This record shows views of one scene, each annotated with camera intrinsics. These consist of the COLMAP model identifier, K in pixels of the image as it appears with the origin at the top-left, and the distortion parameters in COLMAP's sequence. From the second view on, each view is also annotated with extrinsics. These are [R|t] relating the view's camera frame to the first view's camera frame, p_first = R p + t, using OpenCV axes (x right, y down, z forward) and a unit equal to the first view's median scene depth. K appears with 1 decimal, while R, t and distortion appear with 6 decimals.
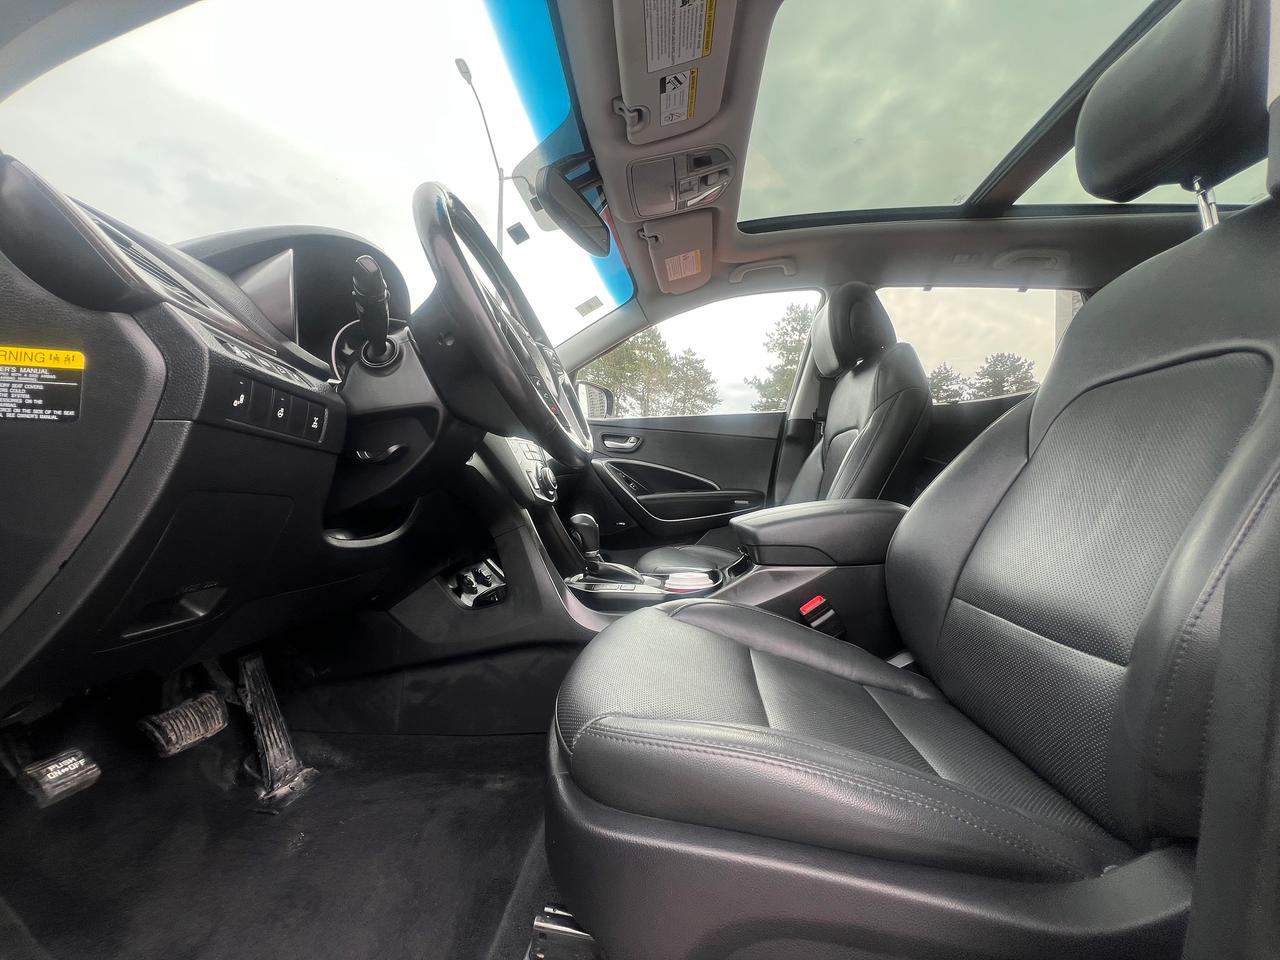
lens RADIAL K [[516.8, 0, 641.1], [0, 516.8, 476.4], [0, 0, 1]] dist [-0.000597, -0.000531]
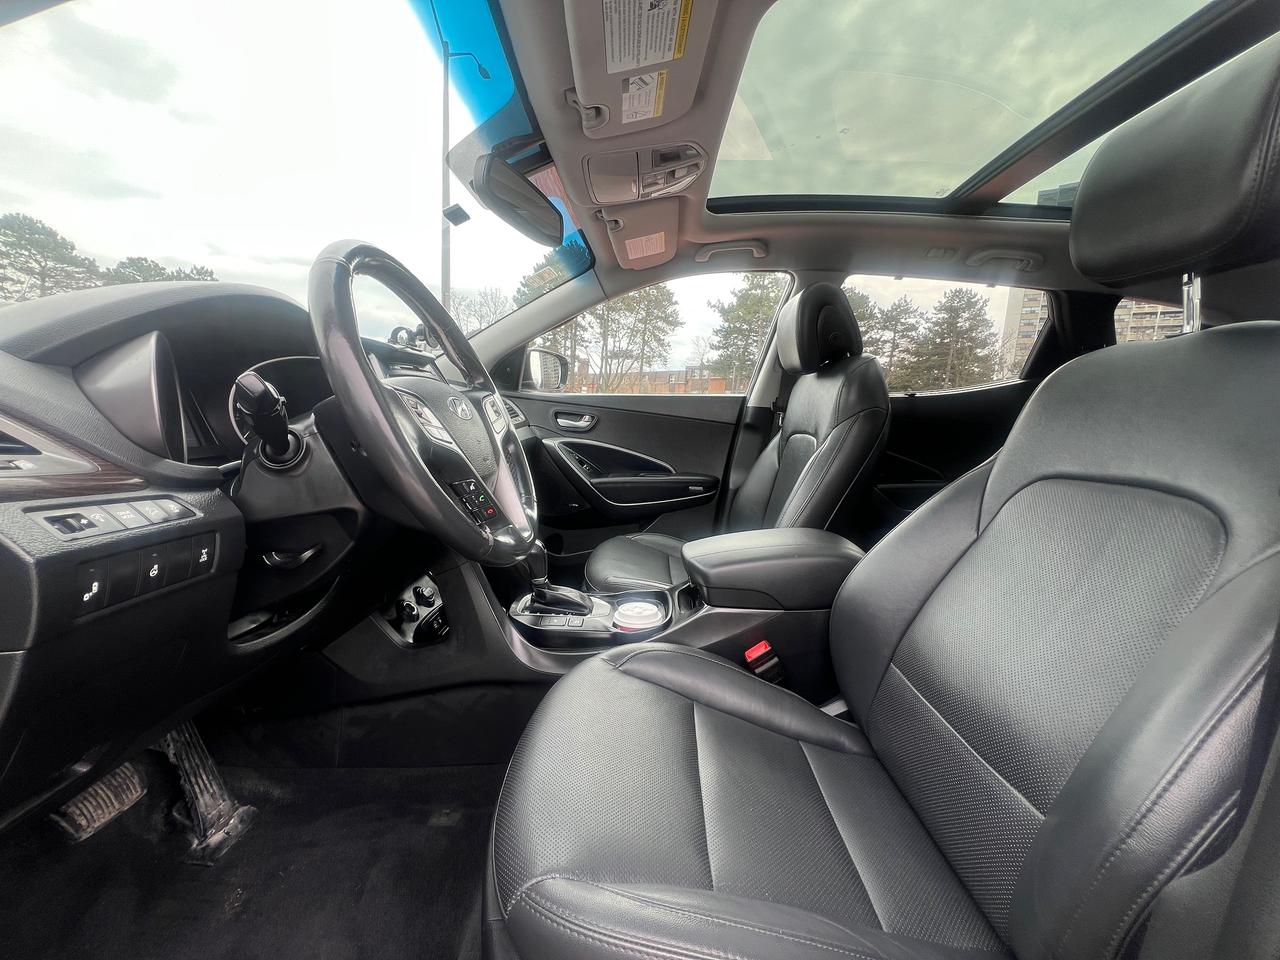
lens RADIAL K [[516.8, 0, 642.2], [0, 516.8, 479.2], [0, 0, 1]] dist [-0.000597, -0.000531]
pose [[0.996002, 0.021578, 0.086687, 0.008986], [-0.034620, 0.987791, 0.151892, -0.214729], [-0.082351, -0.154286, 0.984588, 0.065703]]
